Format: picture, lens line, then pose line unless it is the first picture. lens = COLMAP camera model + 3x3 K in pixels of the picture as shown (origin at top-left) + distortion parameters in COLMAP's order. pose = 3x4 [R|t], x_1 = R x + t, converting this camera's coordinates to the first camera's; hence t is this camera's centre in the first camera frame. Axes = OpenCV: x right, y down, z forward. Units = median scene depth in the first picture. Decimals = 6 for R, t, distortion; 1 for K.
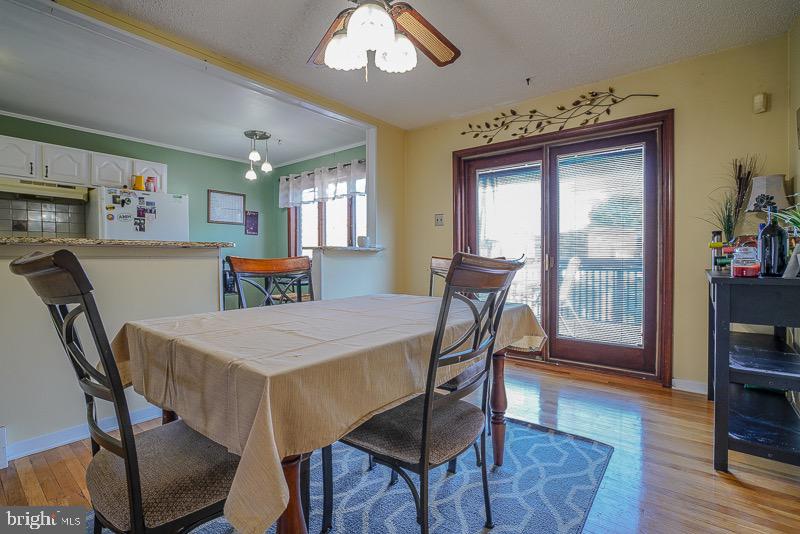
lens RADIAL K [[387.5, 0, 408.2], [0, 387.5, 266.0], [0, 0, 1]] dist [-0.074123, 0.030910]
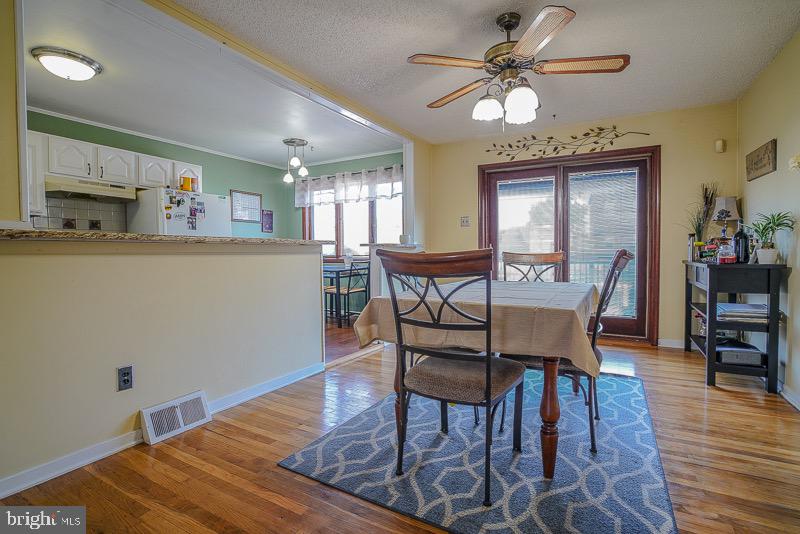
lens RADIAL K [[403.9, 0, 384.3], [0, 403.9, 268.2], [0, 0, 1]] dist [-0.060583, 0.027370]
pose [[0.988977, -0.011133, 0.147652, -0.360934], [0.008929, 0.999839, 0.015580, 0.003665], [-0.147801, -0.014090, 0.988917, -0.205717]]
